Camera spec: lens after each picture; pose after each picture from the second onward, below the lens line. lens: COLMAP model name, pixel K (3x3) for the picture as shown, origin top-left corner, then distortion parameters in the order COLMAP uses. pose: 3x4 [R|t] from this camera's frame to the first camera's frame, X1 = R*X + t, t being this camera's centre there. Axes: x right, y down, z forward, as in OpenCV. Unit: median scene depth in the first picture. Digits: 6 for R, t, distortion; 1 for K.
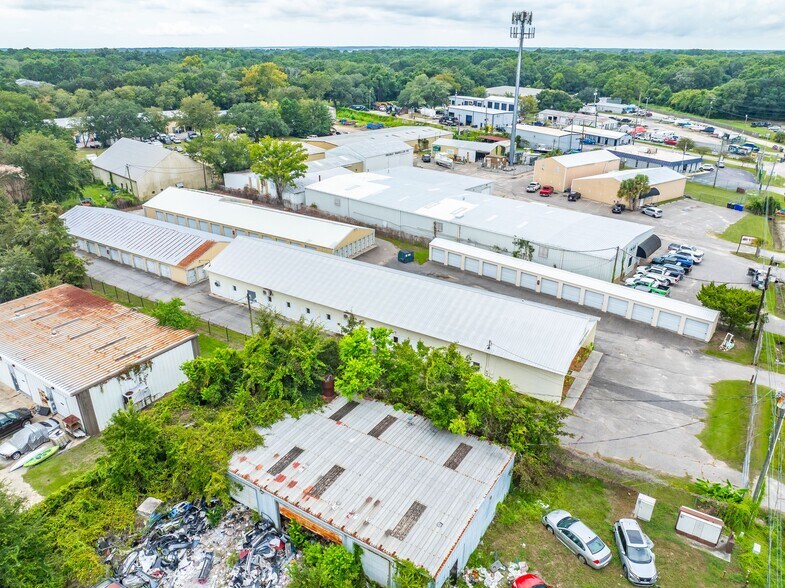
lens RADIAL K [[547.0, 0, 392.5], [0, 547.0, 294.0], [0, 0, 1]] dist [-0.042039, -0.003140]
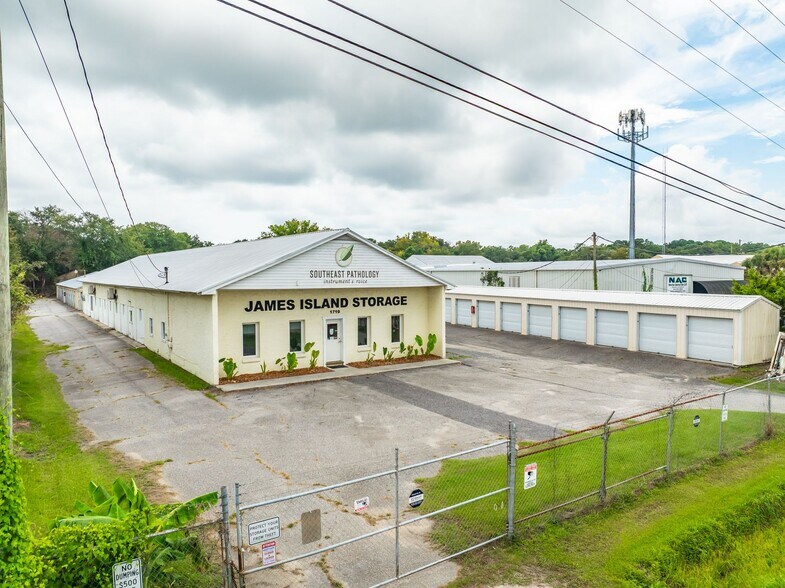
lens RADIAL K [[552.4, 0, 395.7], [0, 552.4, 278.5], [0, 0, 1]] dist [-0.037964, -0.004327]
pose [[0.924766, -0.002552, -0.380529, 0.500074], [-0.152689, 0.913462, -0.377192, 0.224198], [0.348561, 0.406917, 0.844348, 0.542420]]
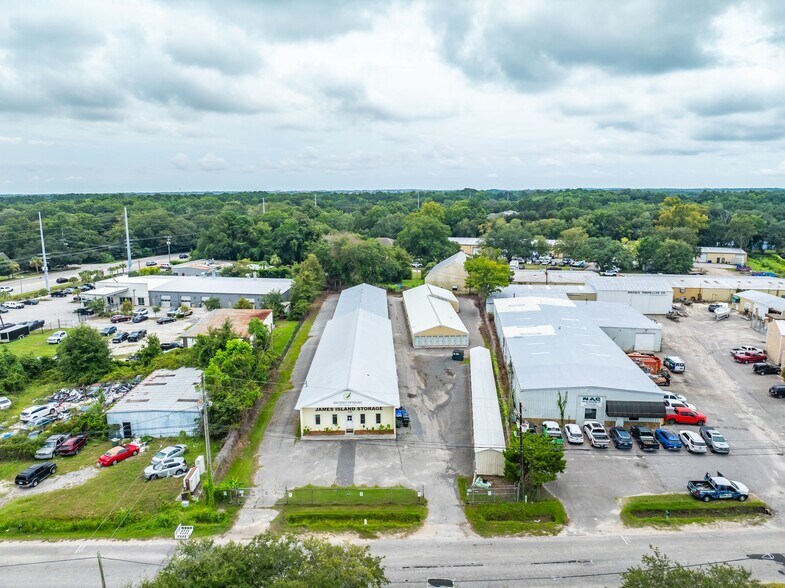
lens RADIAL K [[552.4, 0, 395.7], [0, 552.4, 278.5], [0, 0, 1]] dist [-0.037964, -0.004327]
pose [[0.555735, 0.124873, -0.821928, 1.275916], [-0.337392, 0.937456, -0.085698, -0.107776], [0.759819, 0.324937, 0.563108, 0.223188]]
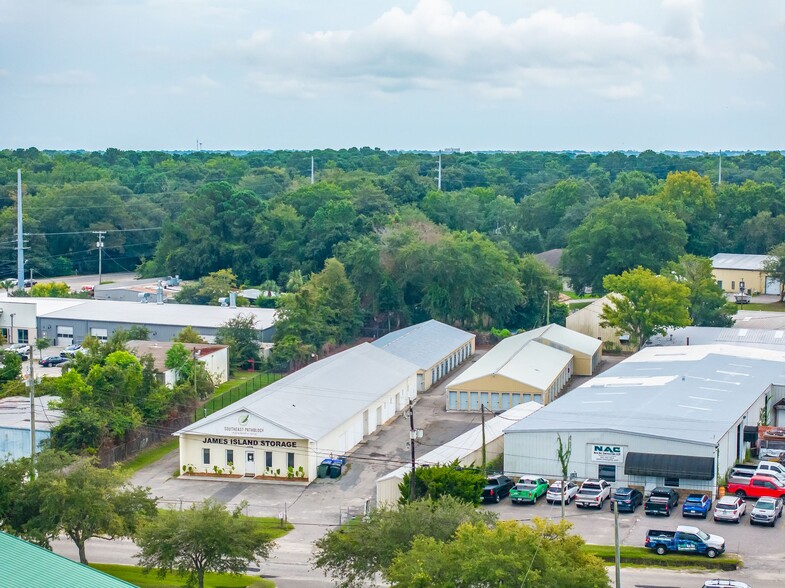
lens RADIAL K [[1572.4, 0, 392.5], [0, 1572.4, 294.0], [0, 0, 1]] dist [-0.297353, 2.493590]
pose [[0.333715, 0.083285, -0.938988, 2.493006], [-0.392139, 0.918080, -0.057935, -0.063189], [0.857241, 0.387547, 0.339036, 0.217933]]
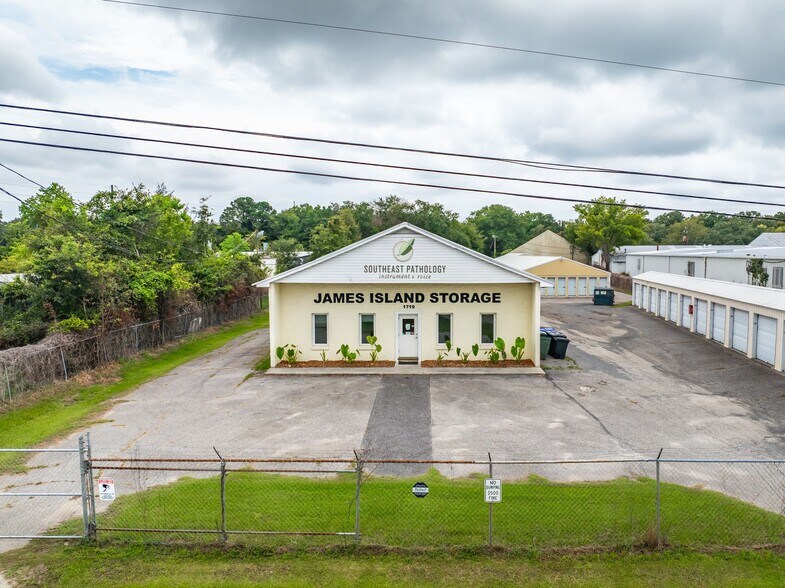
lens RADIAL K [[577.7, 0, 436.8], [0, 577.7, 282.4], [0, 0, 1]] dist [-0.051576, -0.005092]
pose [[0.545526, 0.039020, -0.837185, 0.673112], [-0.345213, 0.920702, -0.182035, 0.147789], [0.763694, 0.388312, 0.515737, 0.683189]]
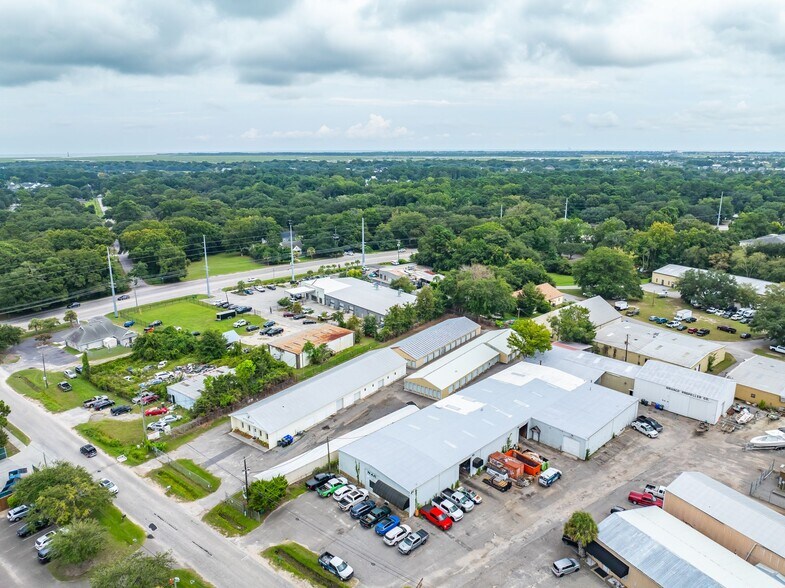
lens RADIAL K [[552.4, 0, 395.7], [0, 552.4, 278.5], [0, 0, 1]] dist [-0.037964, -0.004327]
pose [[-0.087256, 0.224857, -0.970477, 1.961473], [-0.411366, 0.879121, 0.240676, -1.005474], [0.907284, 0.420222, 0.015790, 1.096757]]
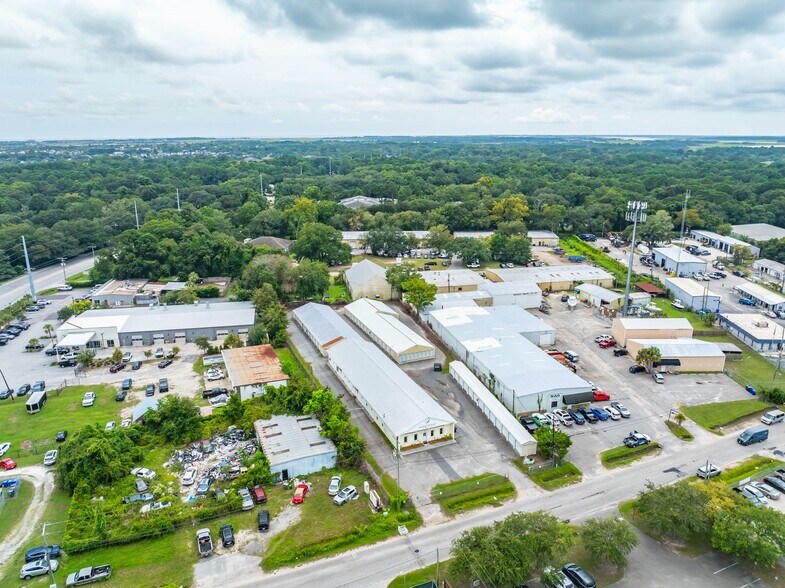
lens RADIAL K [[547.0, 0, 392.5], [0, 547.0, 294.0], [0, 0, 1]] dist [-0.042039, -0.003140]
pose [[0.819308, 0.152842, -0.552606, 1.118735], [-0.229637, 0.970609, -0.072010, -0.188957], [0.525359, 0.185897, 0.830326, -0.712961]]
